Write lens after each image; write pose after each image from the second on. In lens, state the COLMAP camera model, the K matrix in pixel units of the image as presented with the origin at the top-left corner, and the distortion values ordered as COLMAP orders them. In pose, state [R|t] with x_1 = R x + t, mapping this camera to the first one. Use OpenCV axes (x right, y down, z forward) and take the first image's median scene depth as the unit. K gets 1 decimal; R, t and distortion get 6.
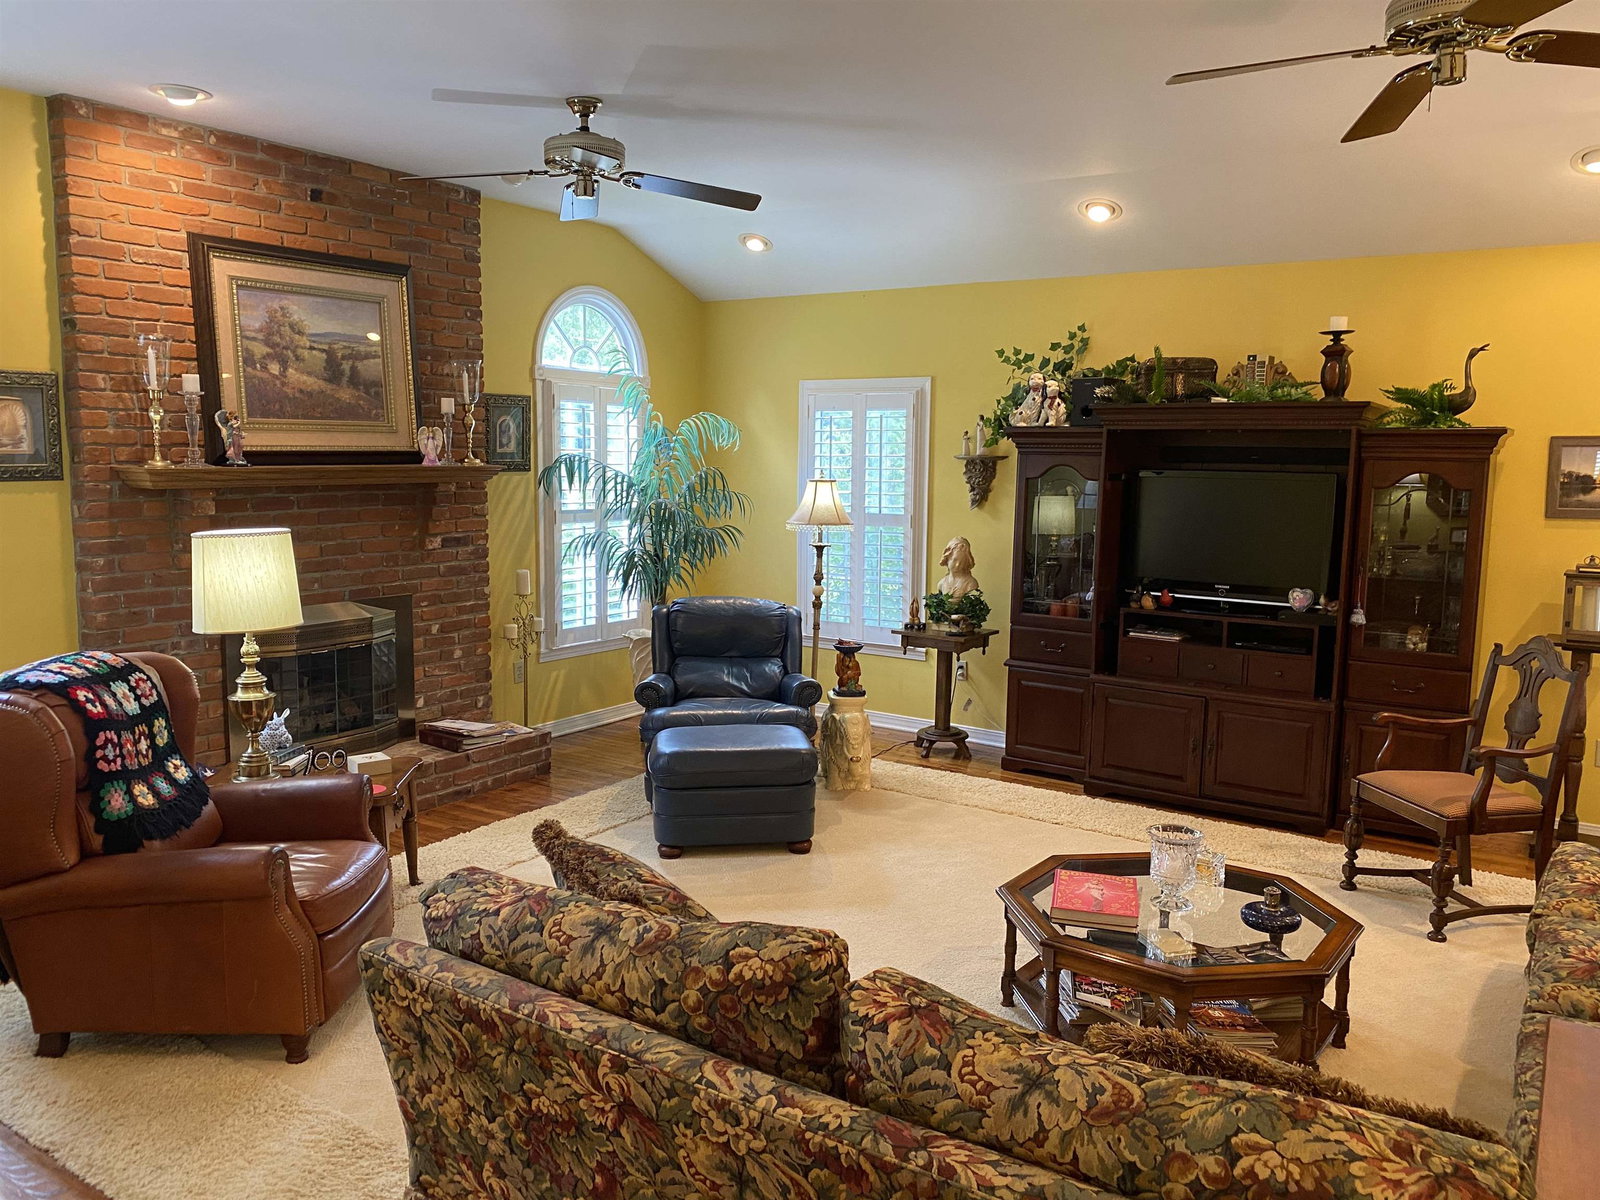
lens RADIAL K [[1211.7, 0, 800.0], [0, 1211.7, 600.0], [0, 0, 1]] dist [-0.003639, -0.059167]
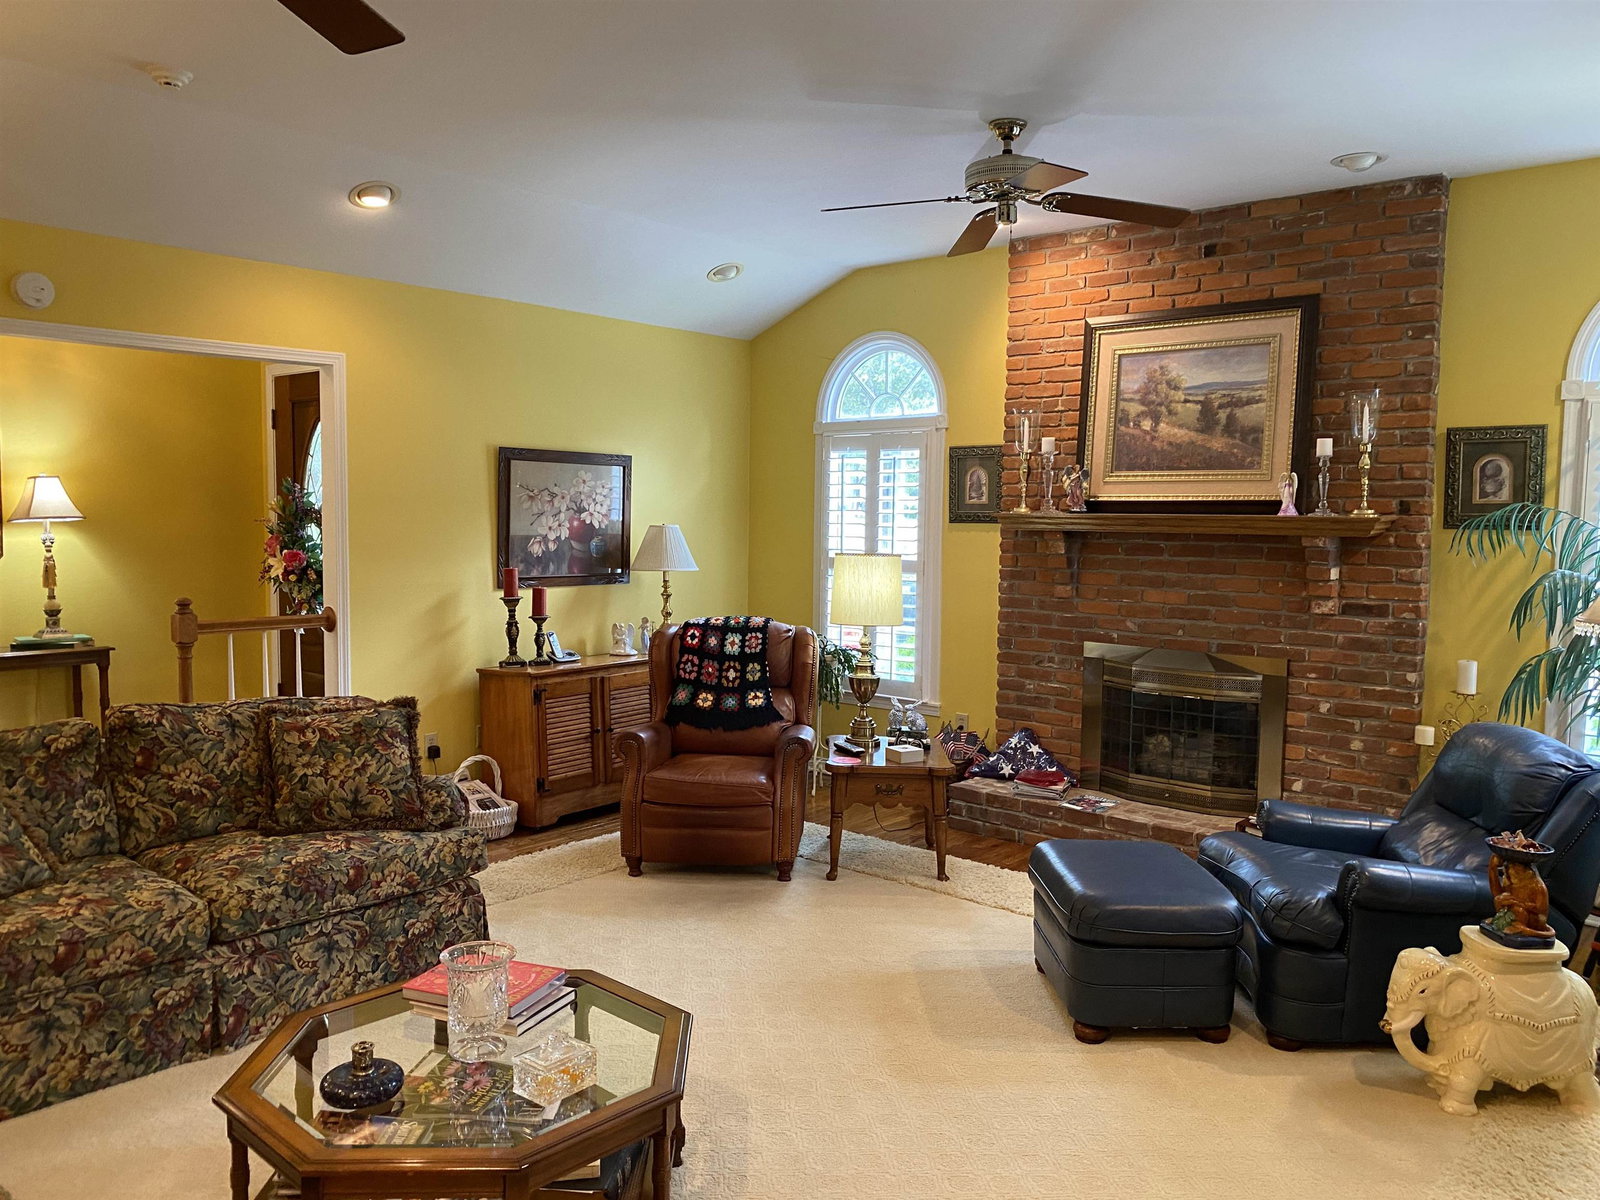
lens RADIAL K [[1211.7, 0, 800.0], [0, 1211.7, 600.0], [0, 0, 1]] dist [-0.003639, -0.059167]
pose [[-0.135675, 0.050754, -0.989453, 0.667972], [-0.140873, 0.987552, 0.069973, -0.066684], [0.980687, 0.148881, -0.126836, 0.830549]]
